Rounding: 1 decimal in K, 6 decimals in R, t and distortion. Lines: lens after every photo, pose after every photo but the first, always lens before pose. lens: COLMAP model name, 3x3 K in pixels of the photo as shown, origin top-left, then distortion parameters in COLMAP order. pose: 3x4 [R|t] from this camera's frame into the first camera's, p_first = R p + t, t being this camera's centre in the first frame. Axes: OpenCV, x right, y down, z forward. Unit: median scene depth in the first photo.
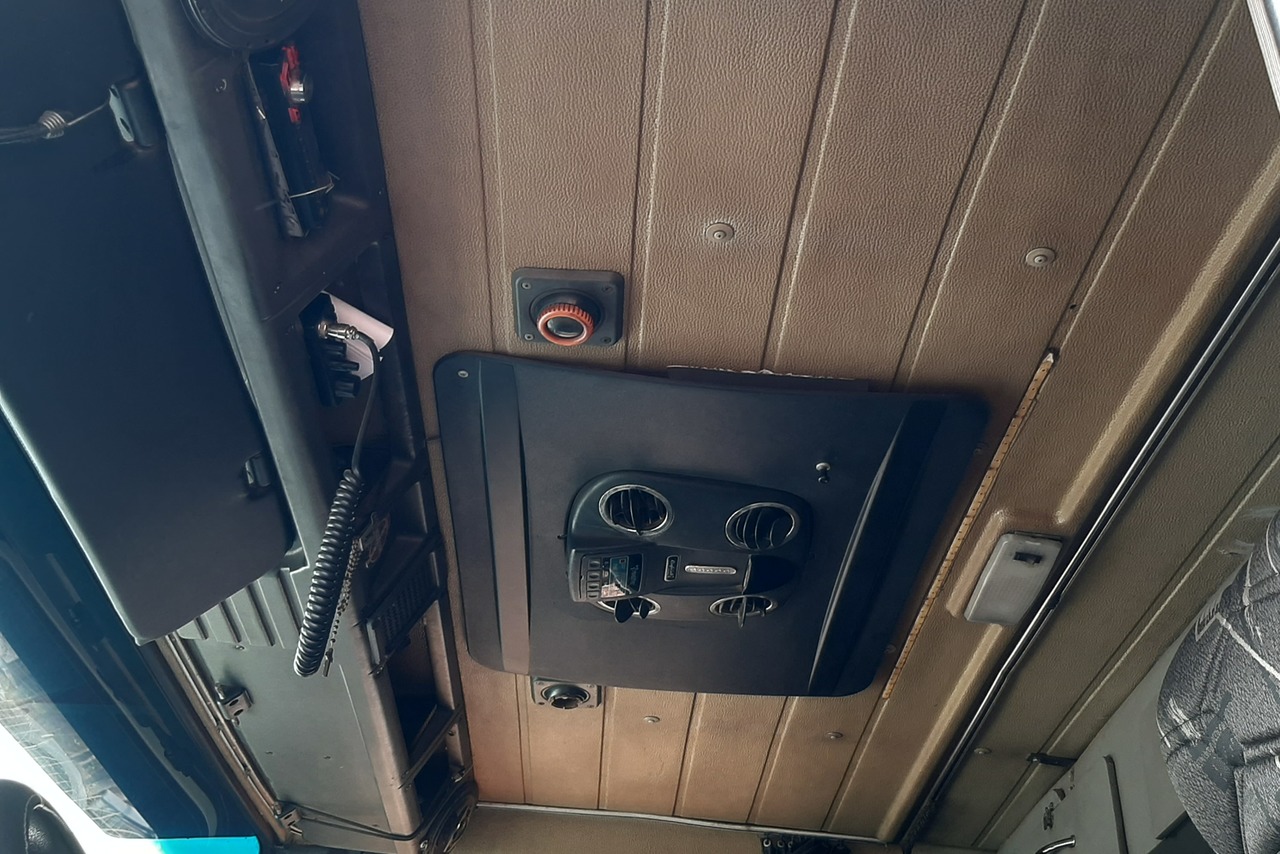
lens RADIAL K [[1276.8, 0, 610.4], [0, 1276.8, 410.5], [0, 0, 1]] dist [0.129403, -0.314049]
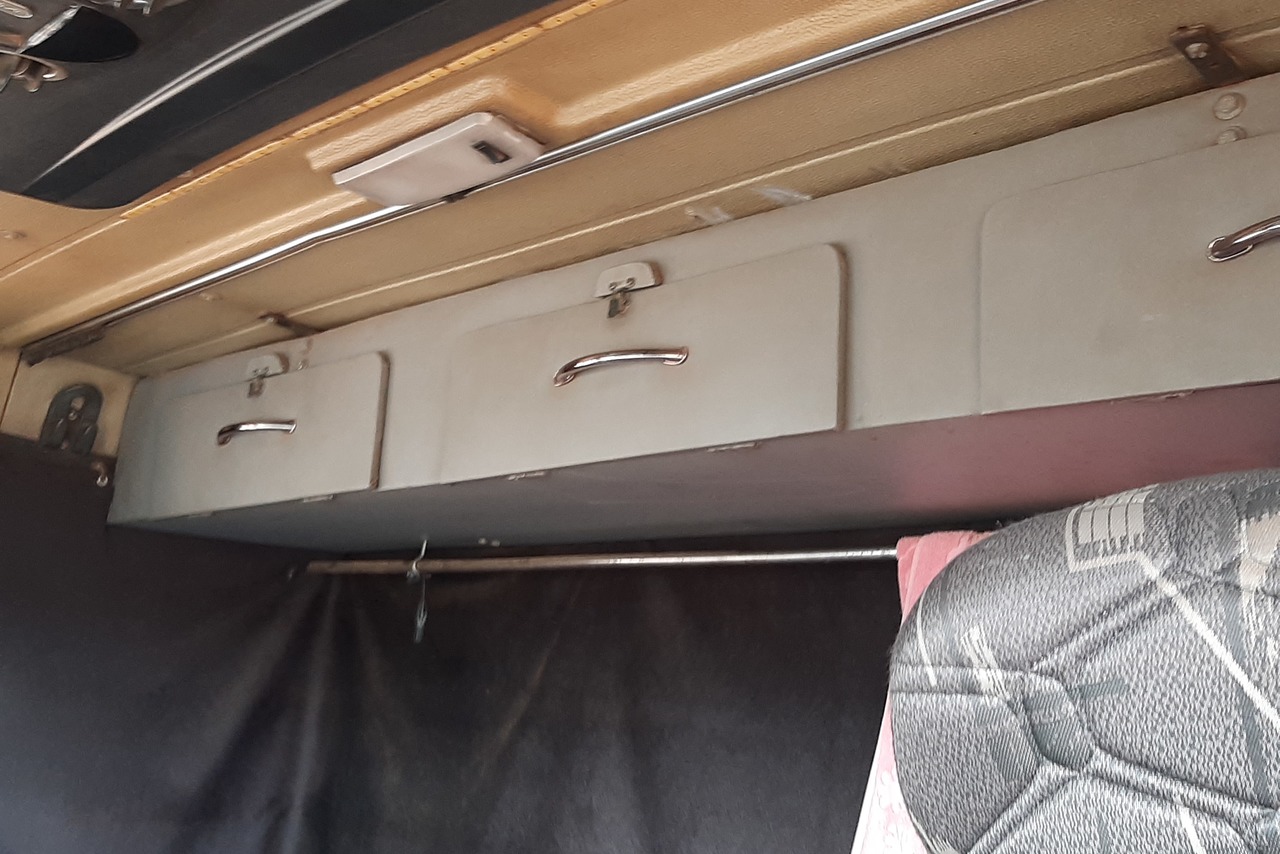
lens RADIAL K [[1276.8, 0, 610.4], [0, 1276.8, 410.5], [0, 0, 1]] dist [0.129403, -0.314049]
pose [[0.691857, 0.108789, 0.713791, -0.103788], [-0.423252, 0.862028, 0.278865, 0.015520], [-0.584971, -0.495049, 0.642445, 0.448579]]
